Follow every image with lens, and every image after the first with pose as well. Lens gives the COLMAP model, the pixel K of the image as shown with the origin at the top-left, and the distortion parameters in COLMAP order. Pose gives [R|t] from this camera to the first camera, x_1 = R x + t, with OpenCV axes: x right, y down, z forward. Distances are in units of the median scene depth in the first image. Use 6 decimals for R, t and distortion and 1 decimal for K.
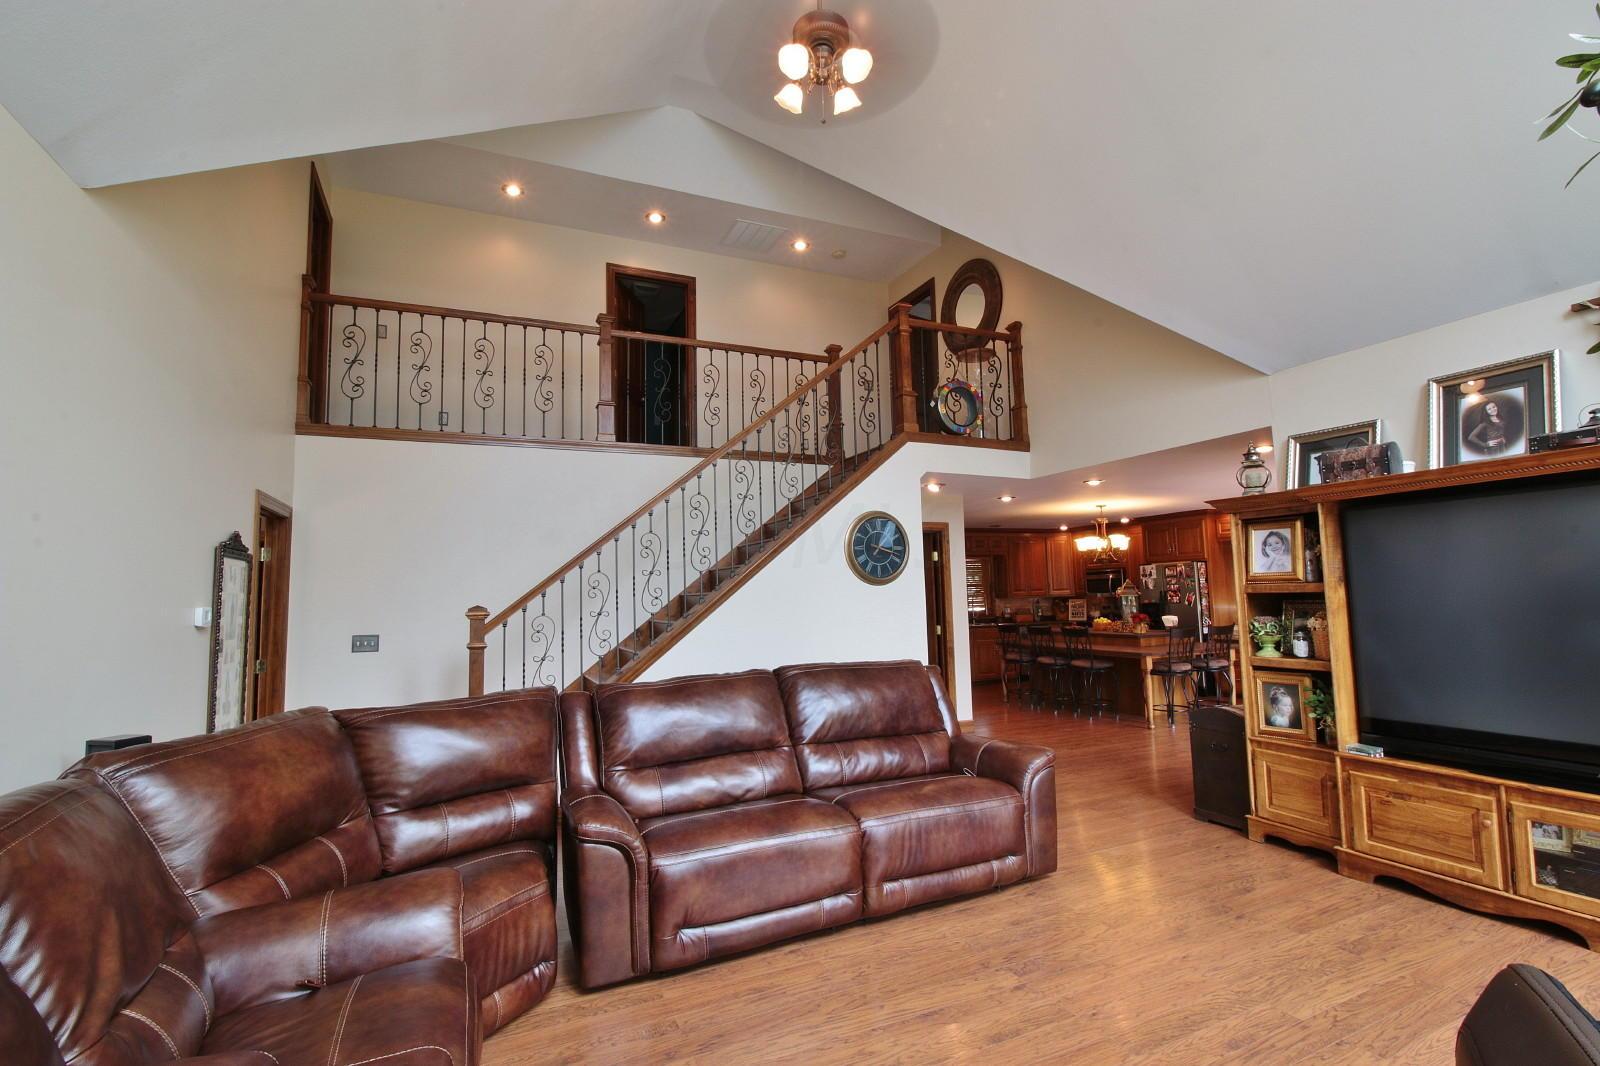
lens RADIAL K [[743.3, 0, 797.9], [0, 743.3, 535.2], [0, 0, 1]] dist [-0.003576, -0.001540]
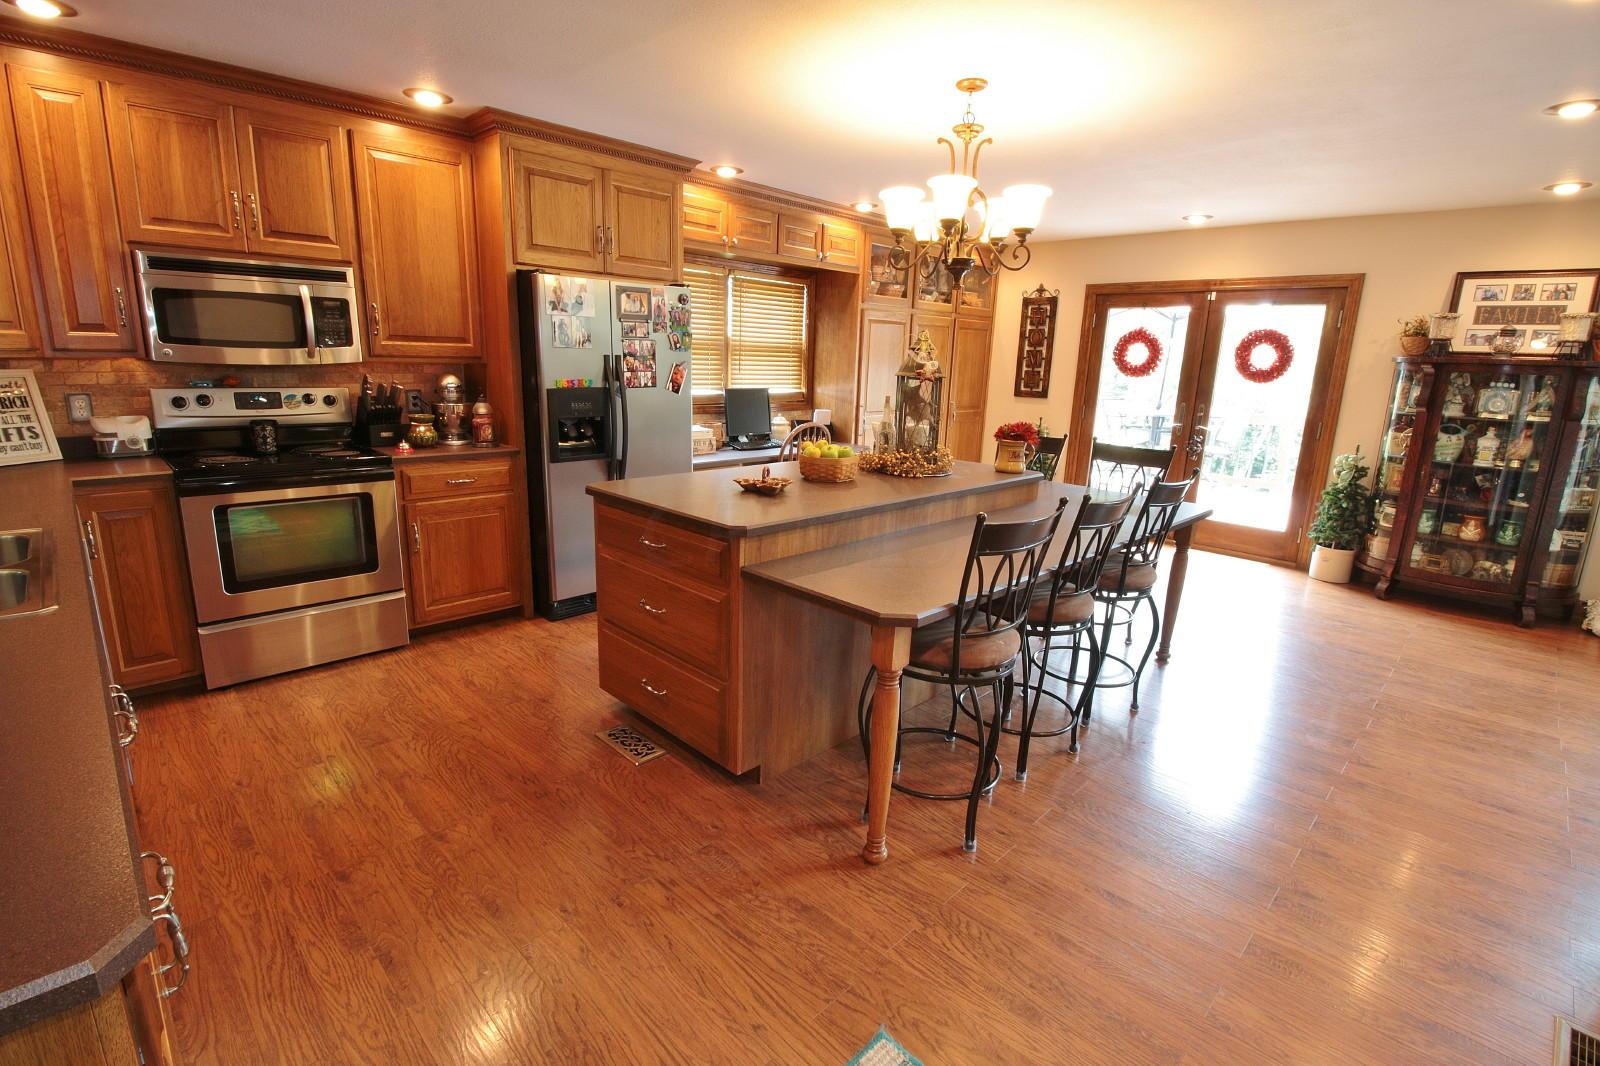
lens RADIAL K [[743.3, 0, 800.6], [0, 743.3, 531.8], [0, 0, 1]] dist [-0.003576, -0.001540]
pose [[-0.356762, -0.194917, 0.913635, 0.101746], [-0.093550, 0.980529, 0.172658, 0.091107], [-0.929499, -0.023873, -0.368050, 1.073446]]
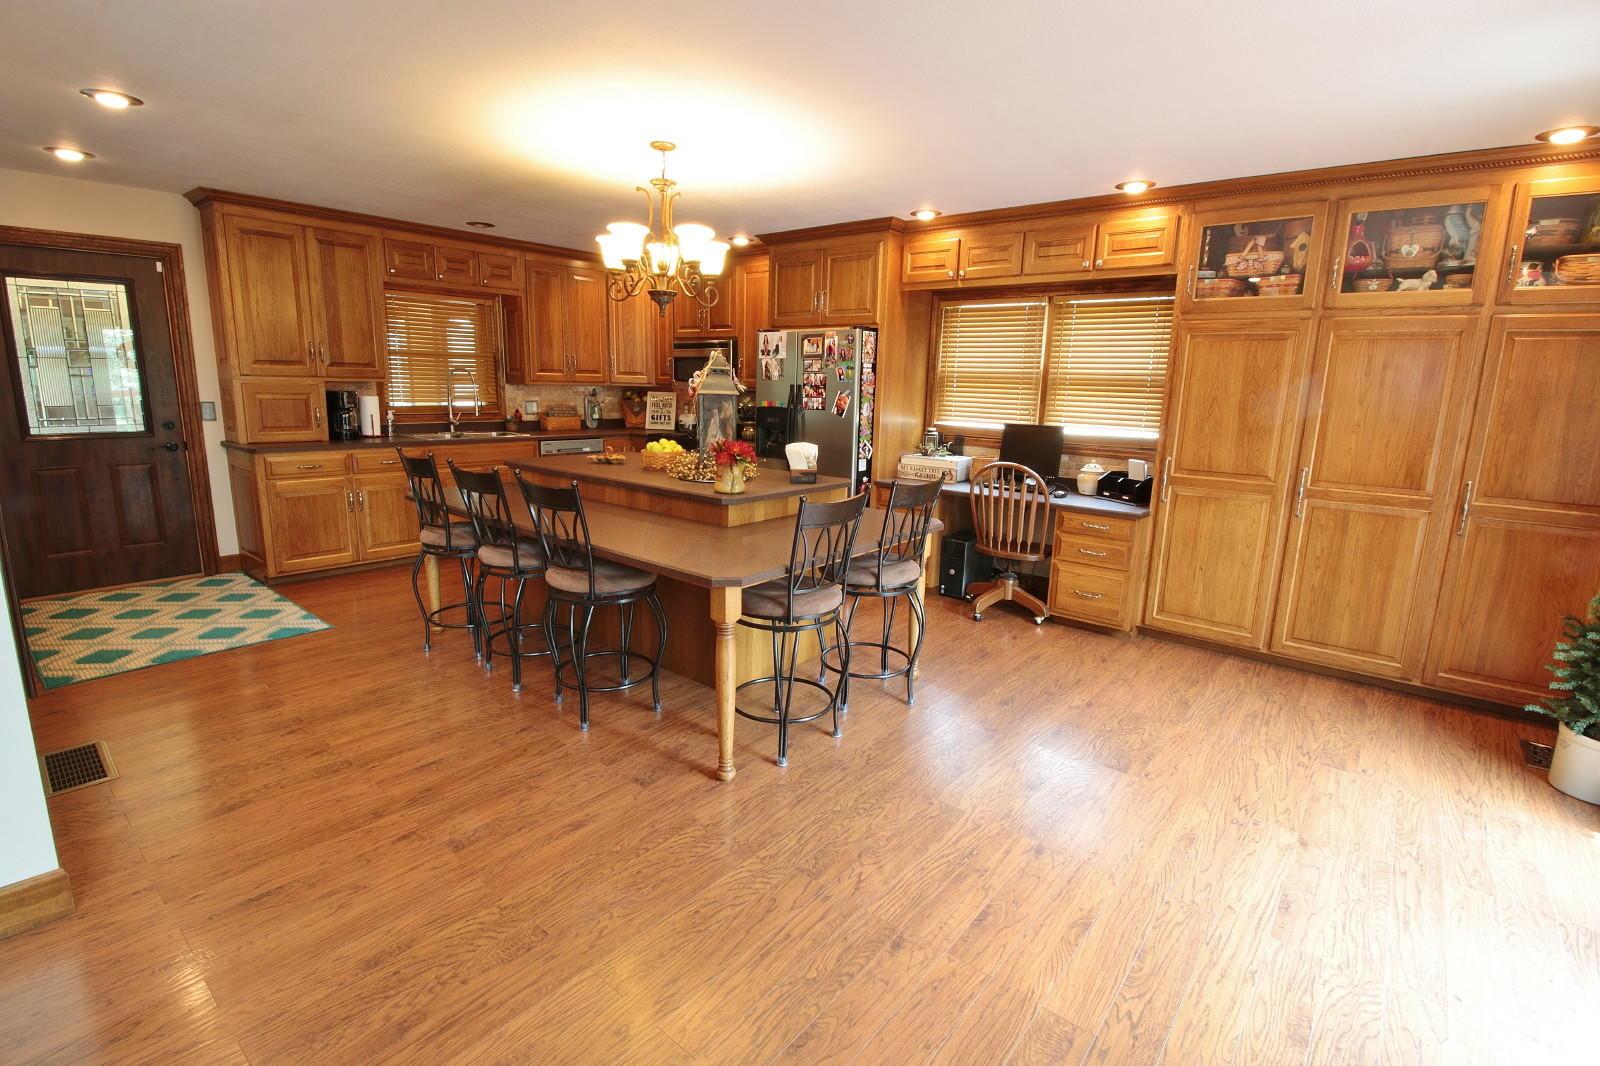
lens RADIAL K [[743.3, 0, 801.1], [0, 743.3, 524.9], [0, 0, 1]] dist [-0.003576, -0.001540]
pose [[0.897131, -0.031950, 0.440608, 0.273556], [-0.087736, 0.964627, 0.248590, 0.041660], [-0.432965, -0.261675, 0.862594, 0.546010]]
